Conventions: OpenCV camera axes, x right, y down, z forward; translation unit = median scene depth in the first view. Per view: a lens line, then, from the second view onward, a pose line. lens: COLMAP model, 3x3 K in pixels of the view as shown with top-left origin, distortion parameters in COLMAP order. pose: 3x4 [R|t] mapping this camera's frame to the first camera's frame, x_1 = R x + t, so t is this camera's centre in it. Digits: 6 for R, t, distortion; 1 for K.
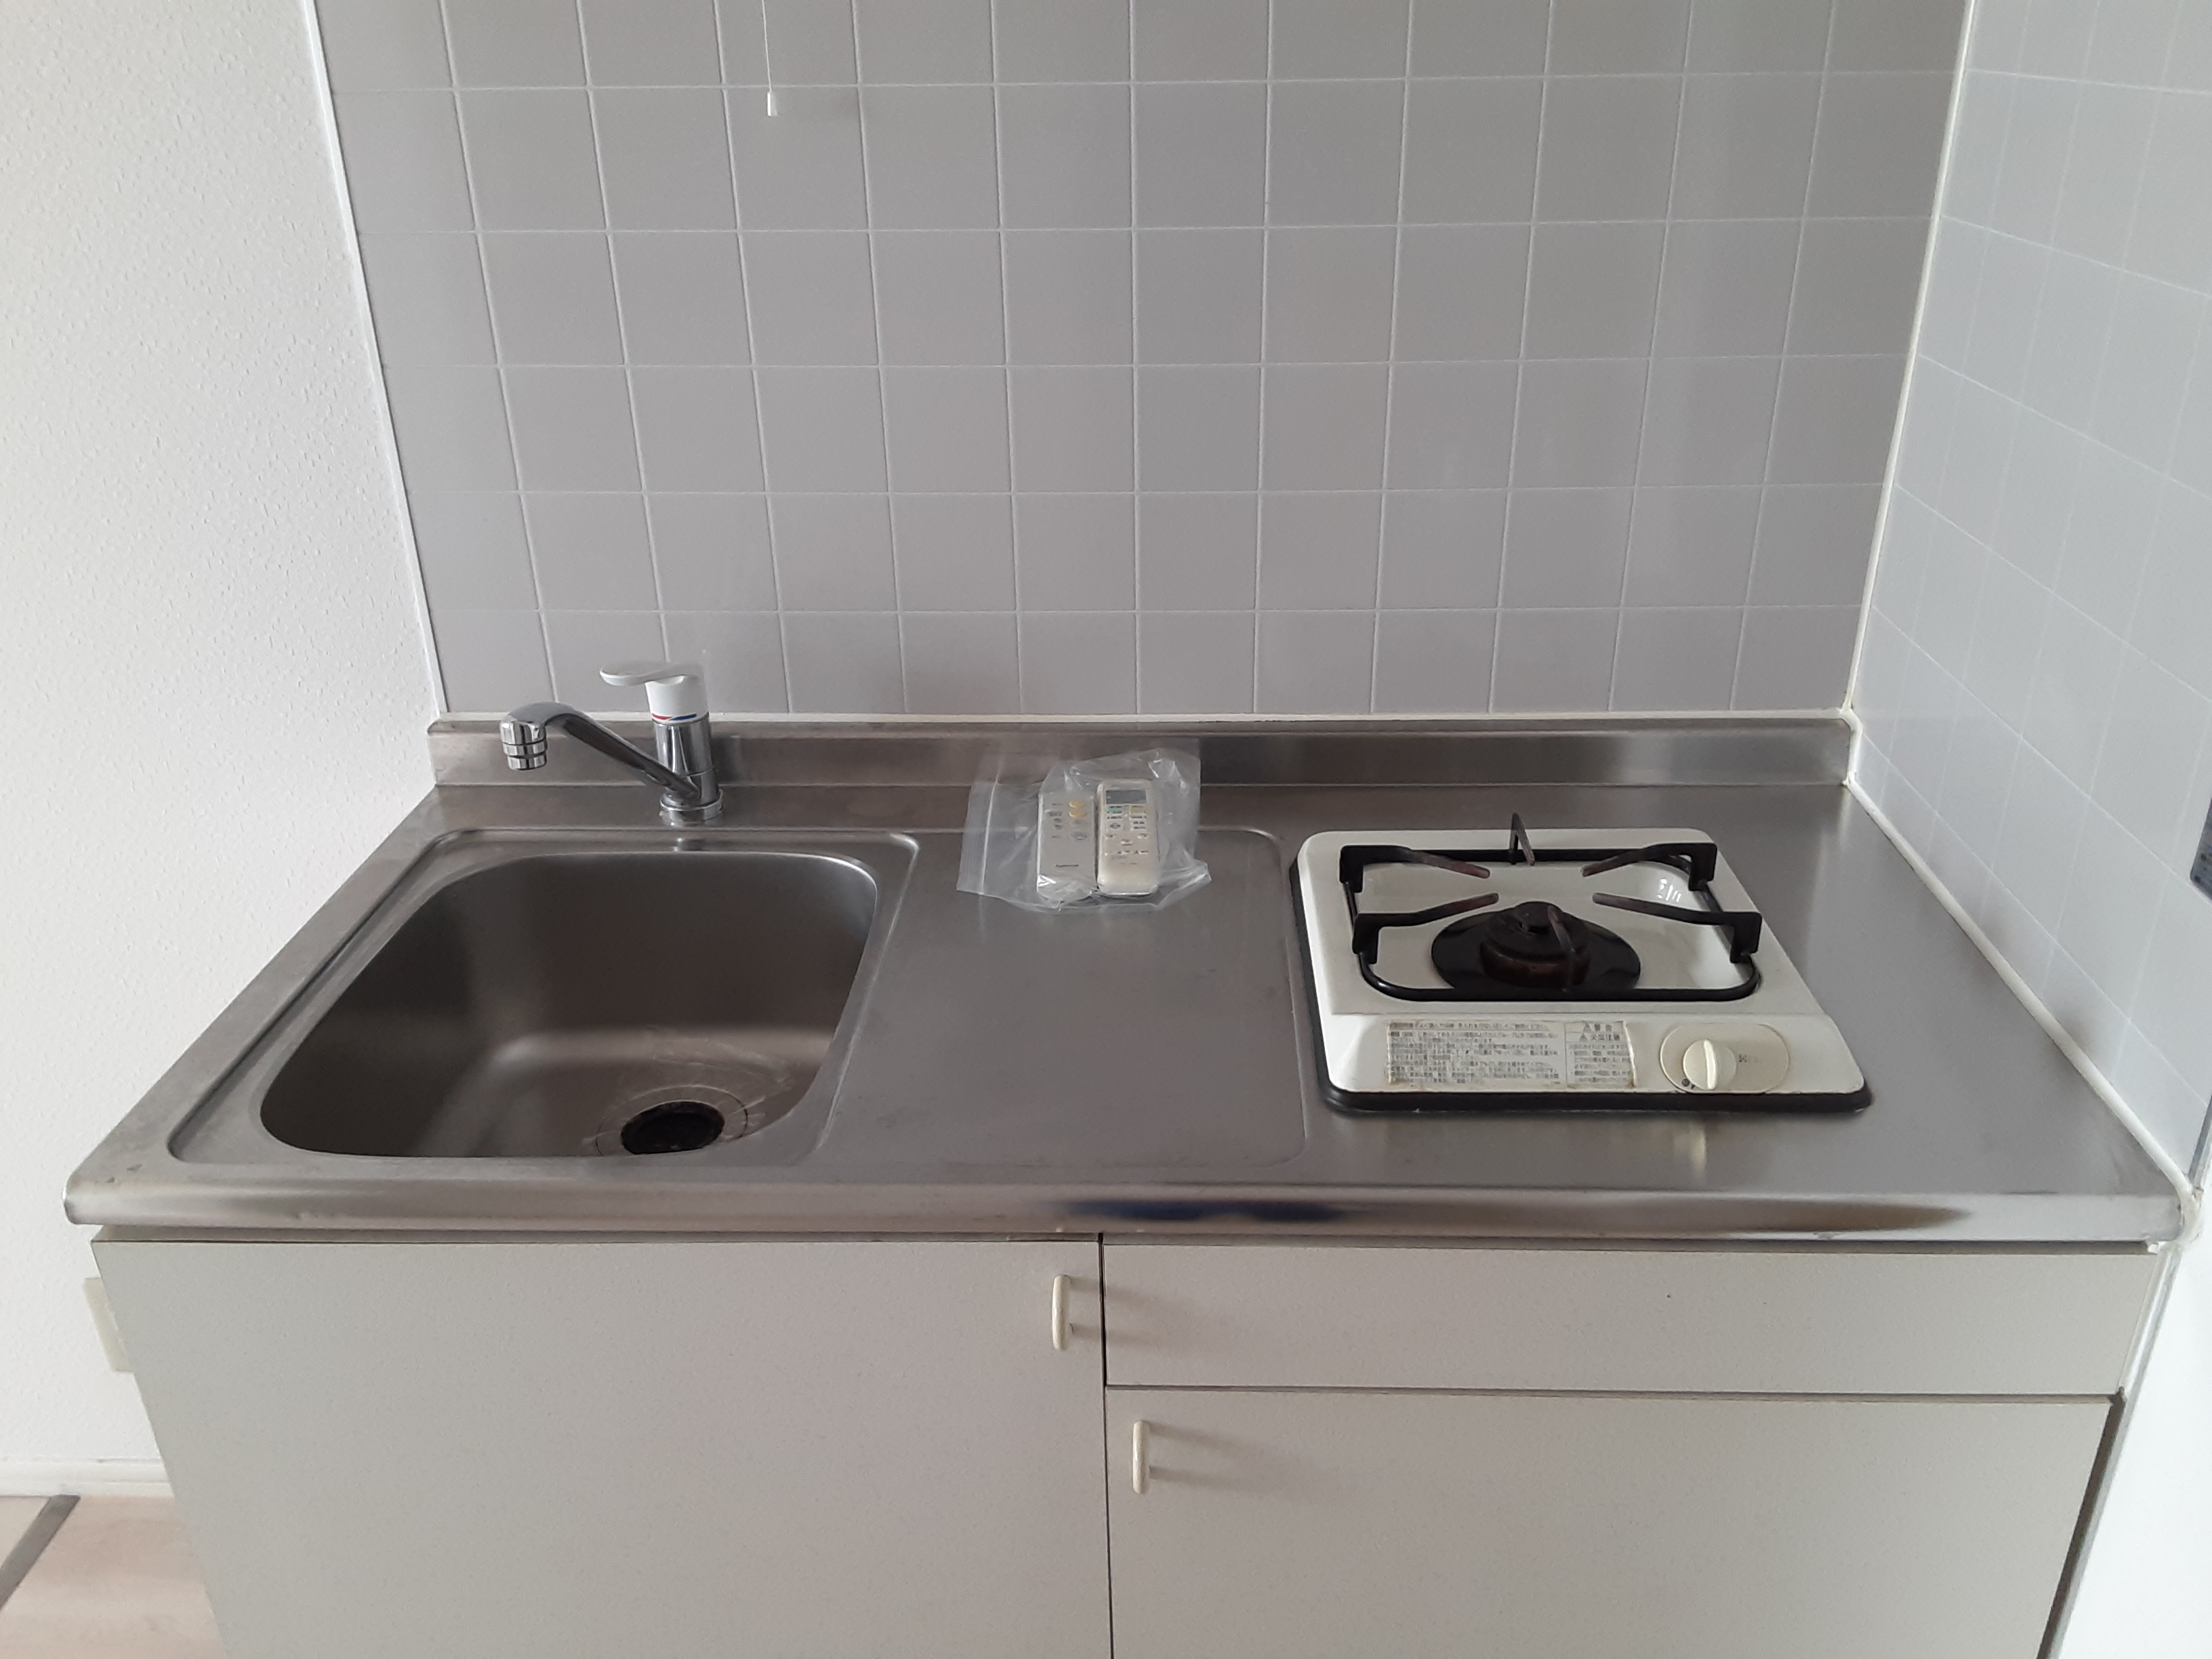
lens RADIAL K [[1712.1, 0, 1137.4], [0, 1712.1, 829.0], [0, 0, 1]] dist [0.078611, -0.155546]
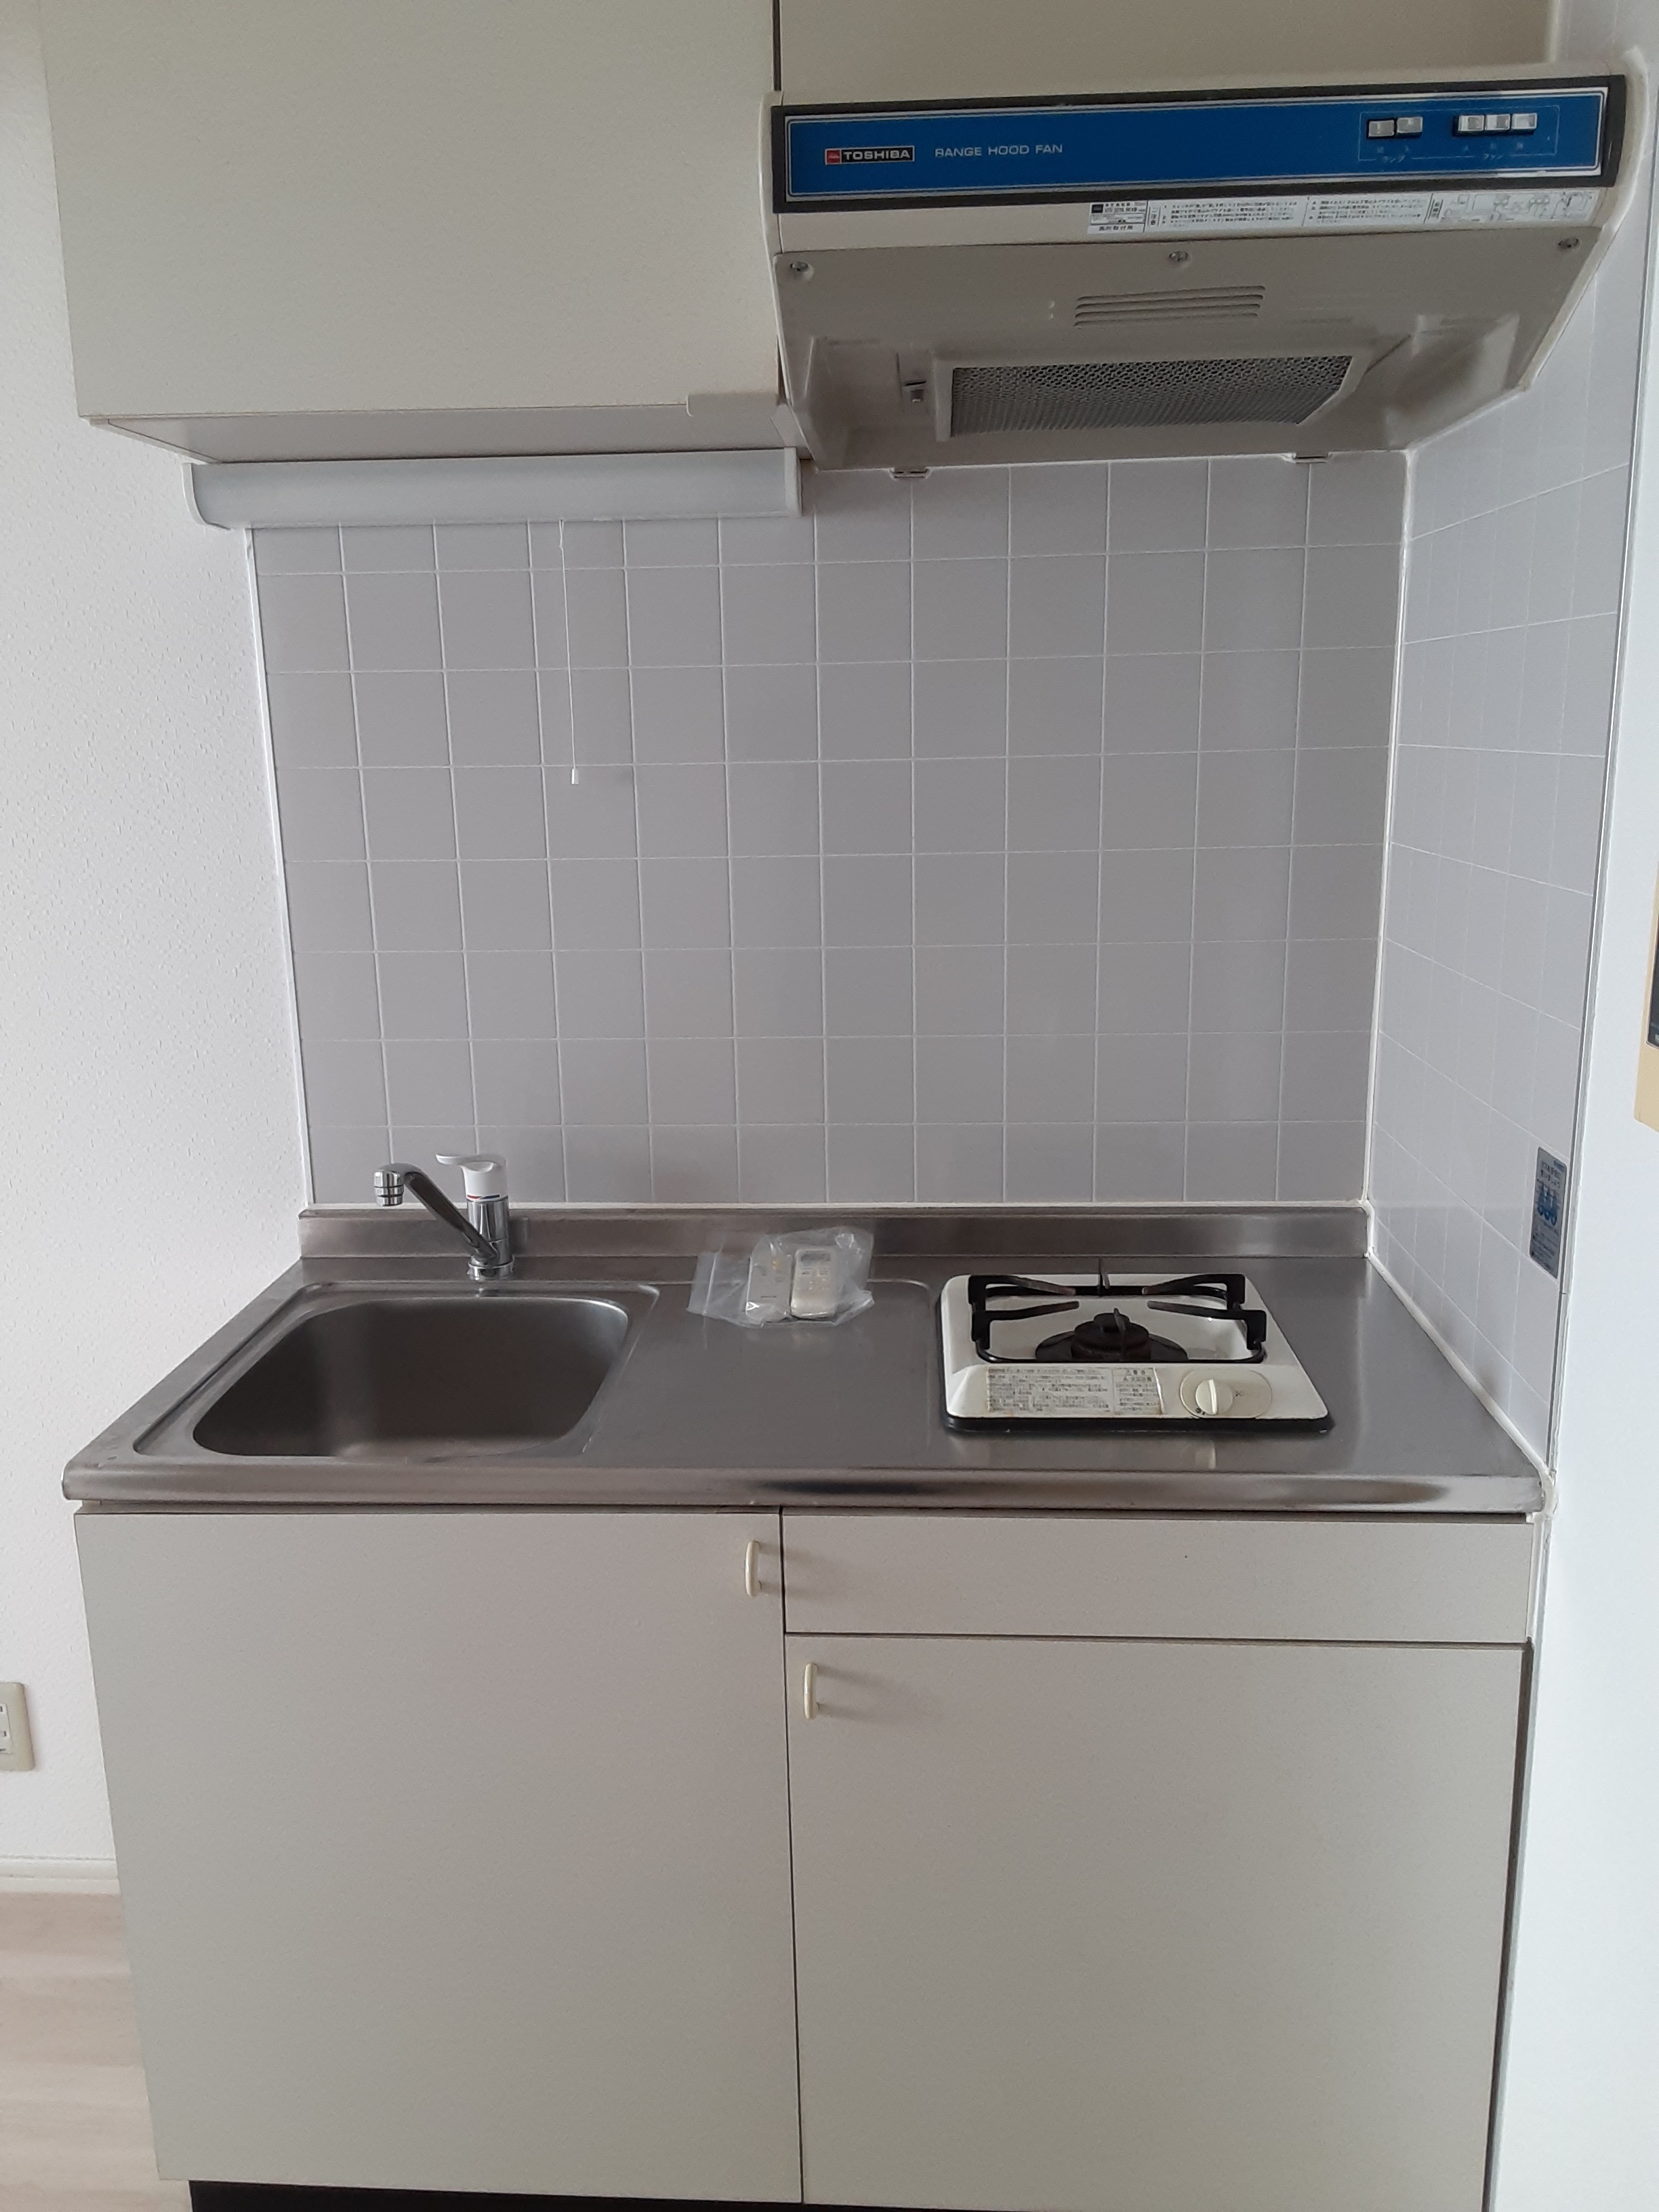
lens RADIAL K [[1726.5, 0, 829.5], [0, 1726.5, 1106.0], [0, 0, 1]] dist [-0.000634, -0.000401]
pose [[0.999527, -0.001342, -0.030717, 0.049100], [-0.005621, 0.974232, -0.225480, 0.182151], [0.030228, 0.225546, 0.973763, -0.355531]]
